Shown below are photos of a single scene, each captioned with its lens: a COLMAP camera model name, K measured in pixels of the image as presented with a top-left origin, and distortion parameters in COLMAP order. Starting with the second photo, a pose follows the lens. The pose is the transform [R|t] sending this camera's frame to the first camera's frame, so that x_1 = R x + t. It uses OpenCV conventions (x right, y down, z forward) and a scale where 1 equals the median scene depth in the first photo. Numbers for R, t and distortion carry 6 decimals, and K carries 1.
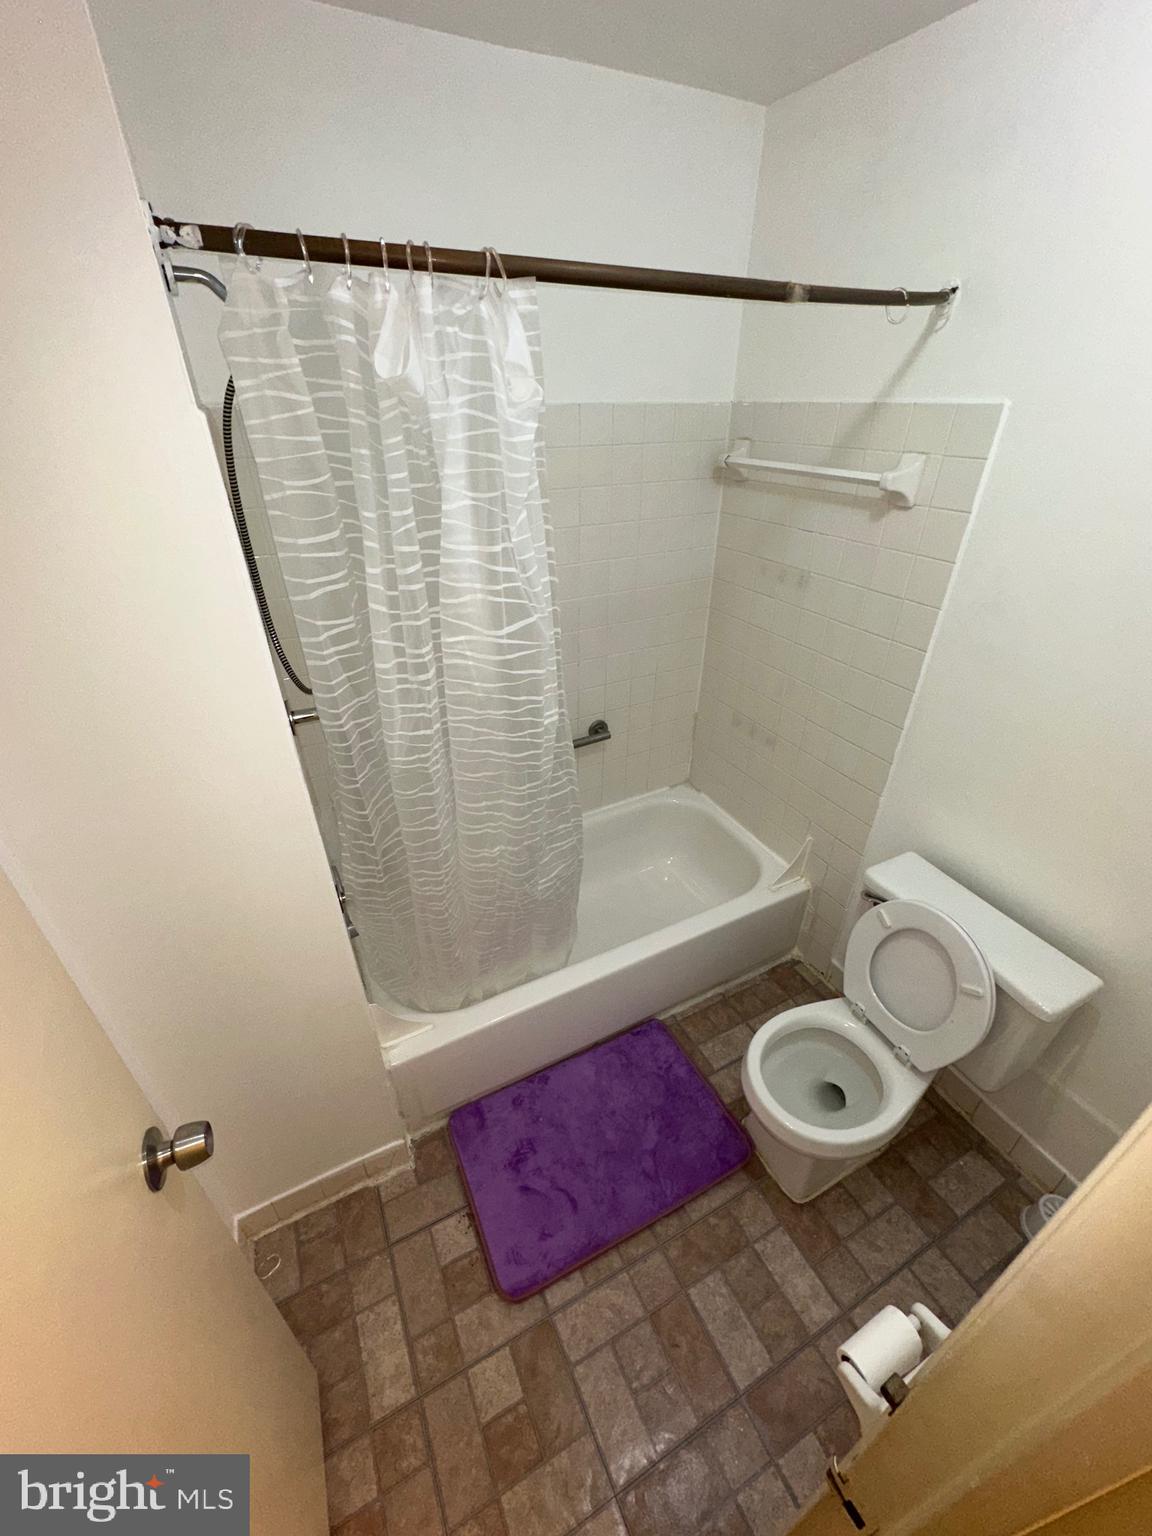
lens RADIAL K [[610.7, 0, 576.8], [0, 610.7, 769.4], [0, 0, 1]] dist [-0.002722, 0.000024]
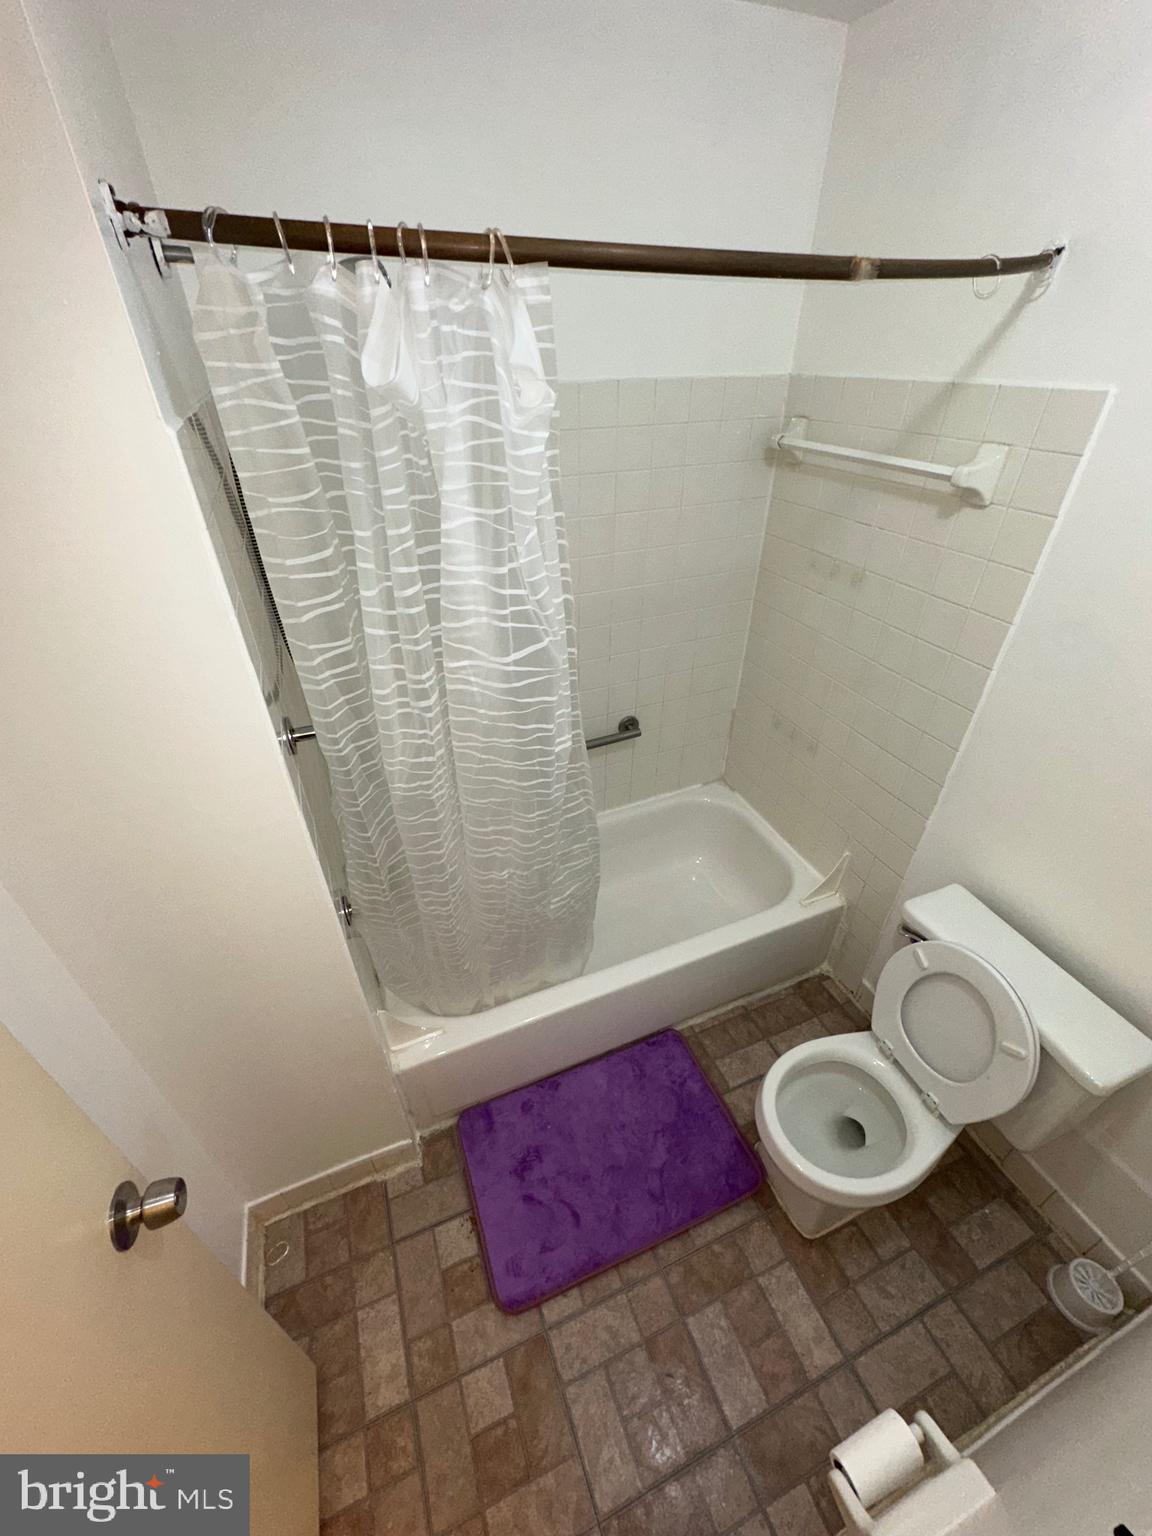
lens RADIAL K [[610.7, 0, 576.8], [0, 610.7, 769.4], [0, 0, 1]] dist [-0.002722, 0.000024]
pose [[0.996820, 0.042761, -0.067247, 0.036081], [-0.038615, 0.997343, 0.061778, -0.089566], [0.069710, -0.058985, 0.995822, 0.063670]]
